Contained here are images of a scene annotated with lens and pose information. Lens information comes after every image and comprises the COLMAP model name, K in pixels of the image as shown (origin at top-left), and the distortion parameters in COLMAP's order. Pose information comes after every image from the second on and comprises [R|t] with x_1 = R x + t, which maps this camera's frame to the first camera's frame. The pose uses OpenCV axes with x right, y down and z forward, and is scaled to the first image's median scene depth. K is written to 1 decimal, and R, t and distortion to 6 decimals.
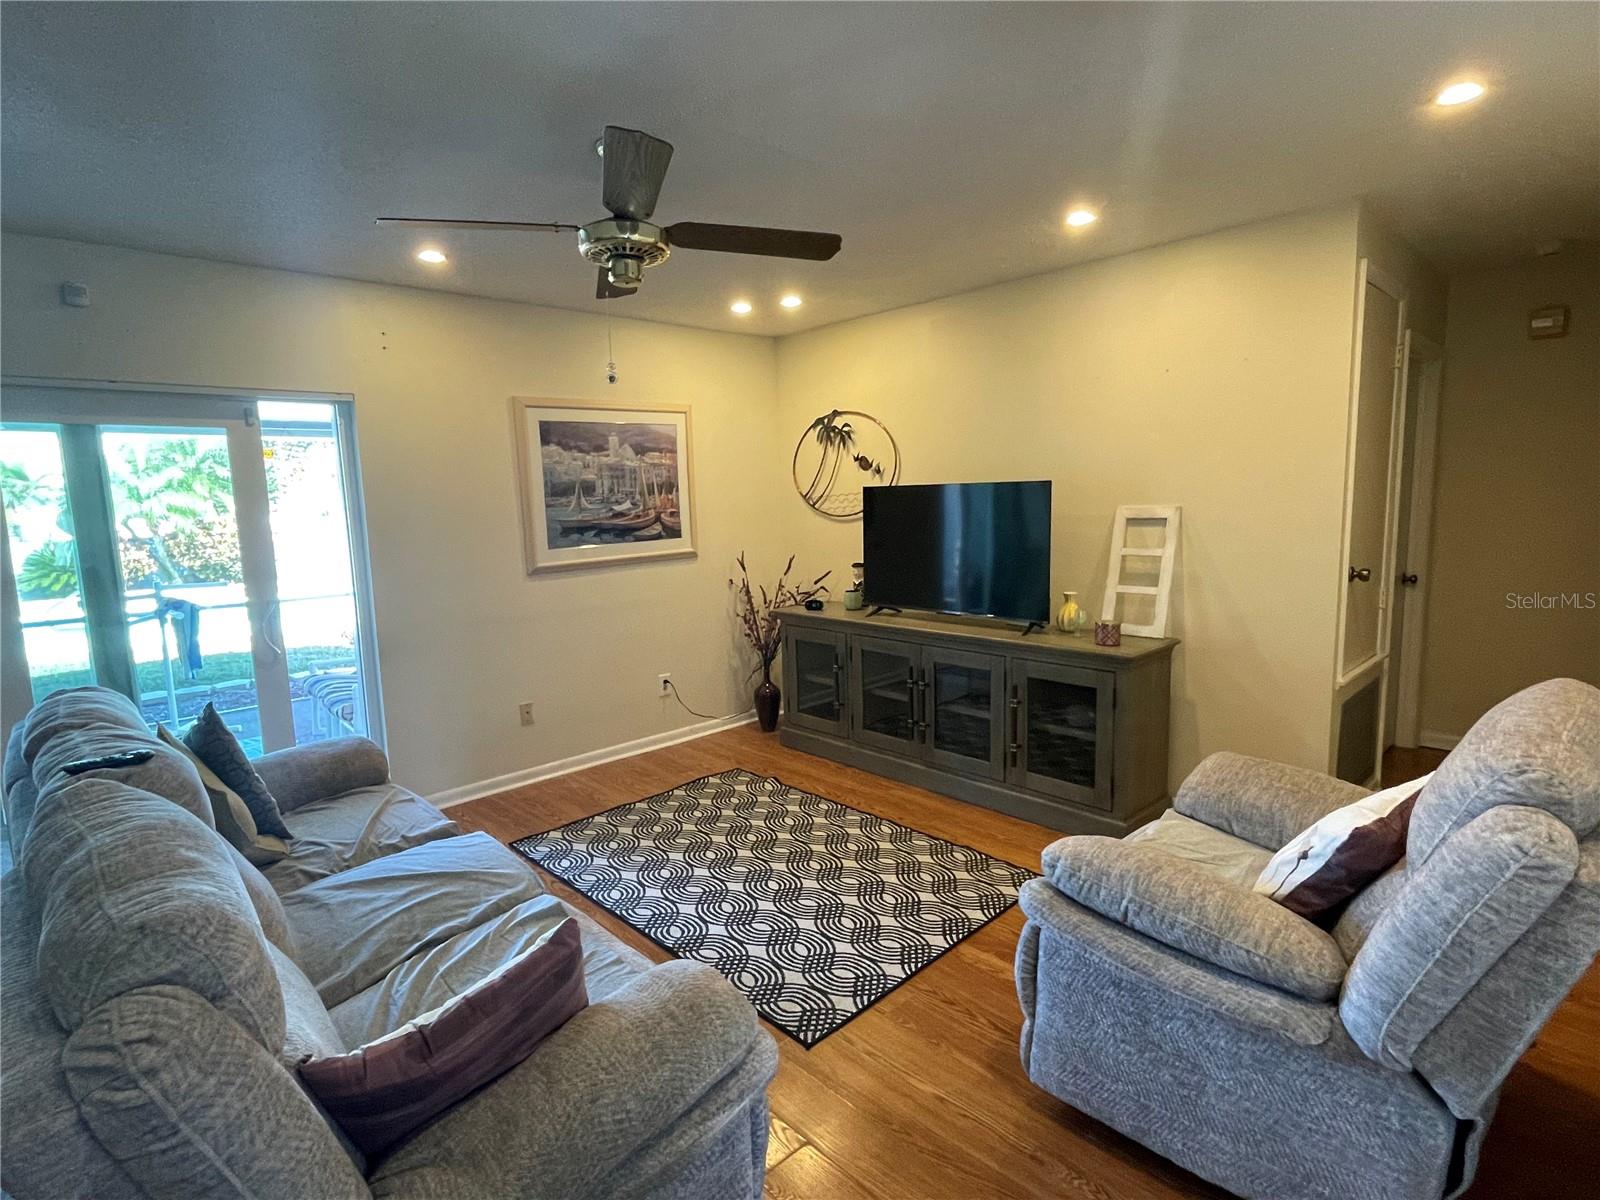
lens RADIAL K [[815.1, 0, 807.8], [0, 815.1, 599.5], [0, 0, 1]] dist [0.001522, -0.000214]
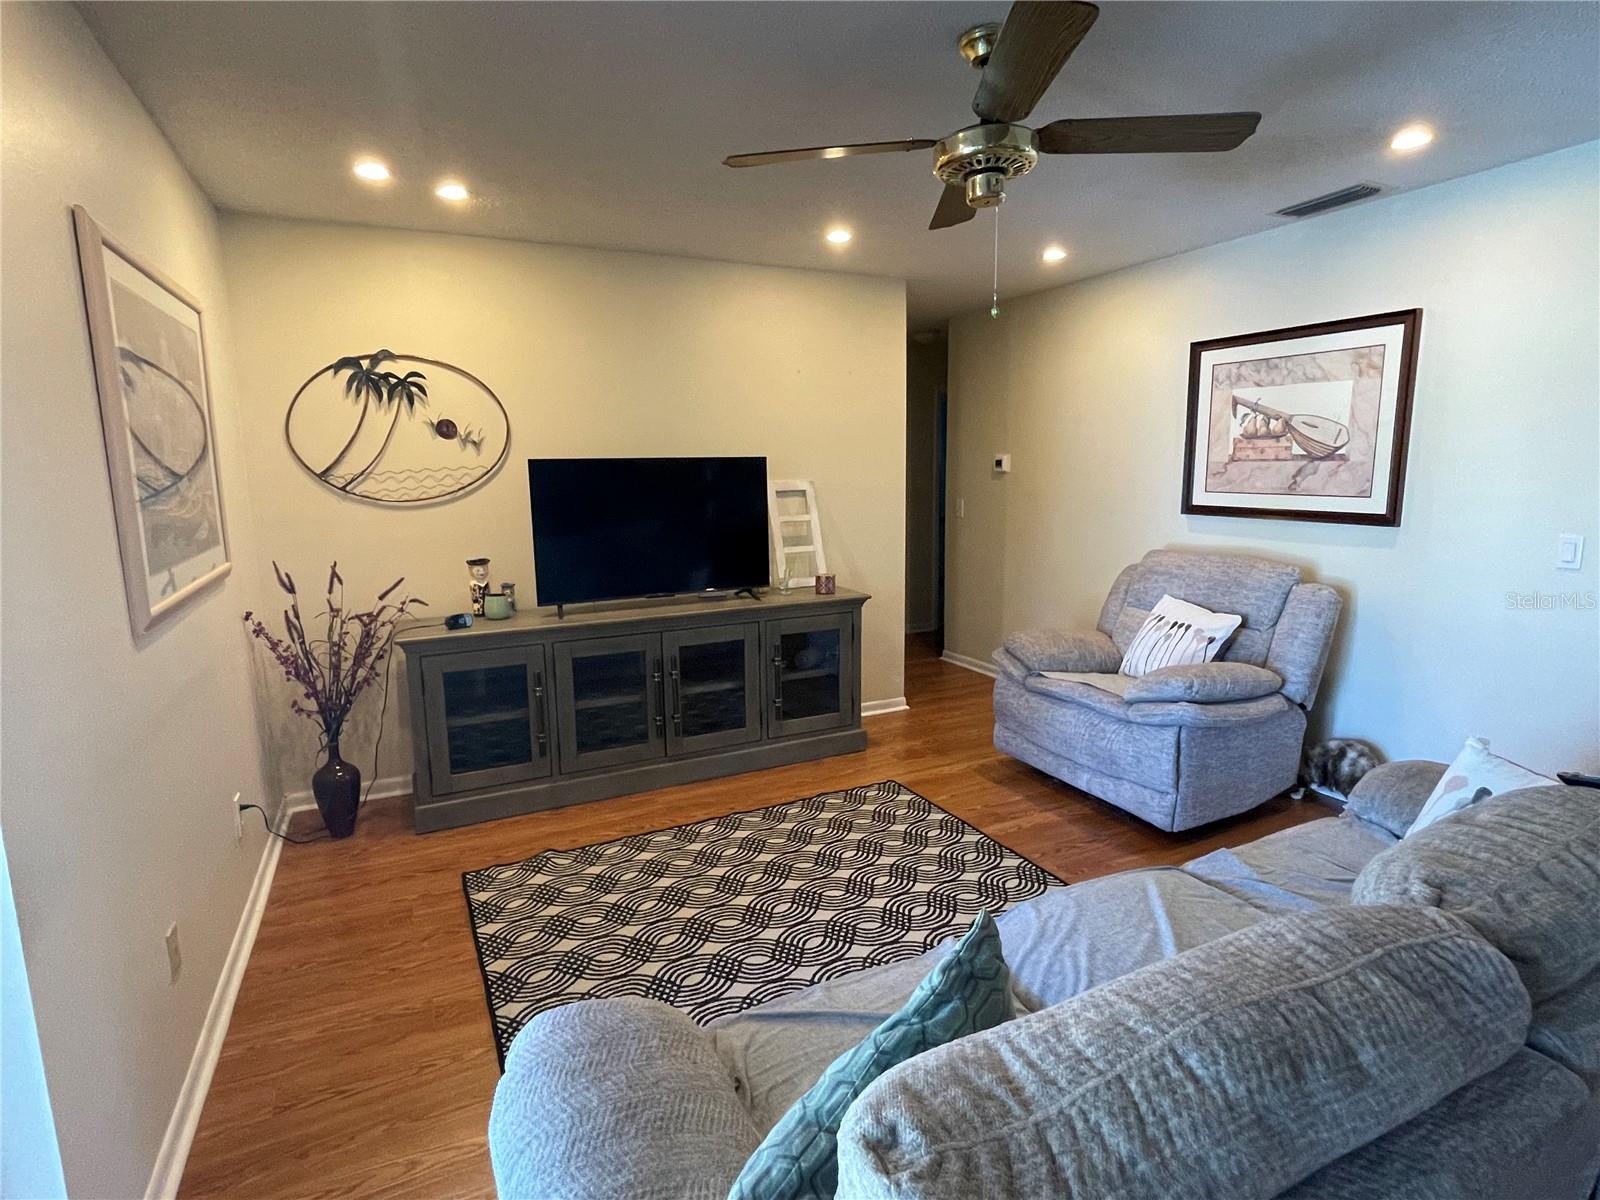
lens RADIAL K [[815.1, 0, 807.6], [0, 815.1, 593.0], [0, 0, 1]] dist [0.001522, -0.000214]
pose [[0.300731, -0.128361, 0.945031, -0.664239], [0.129132, 0.987256, 0.093004, -0.052385], [-0.944926, 0.094065, 0.313474, 0.544362]]
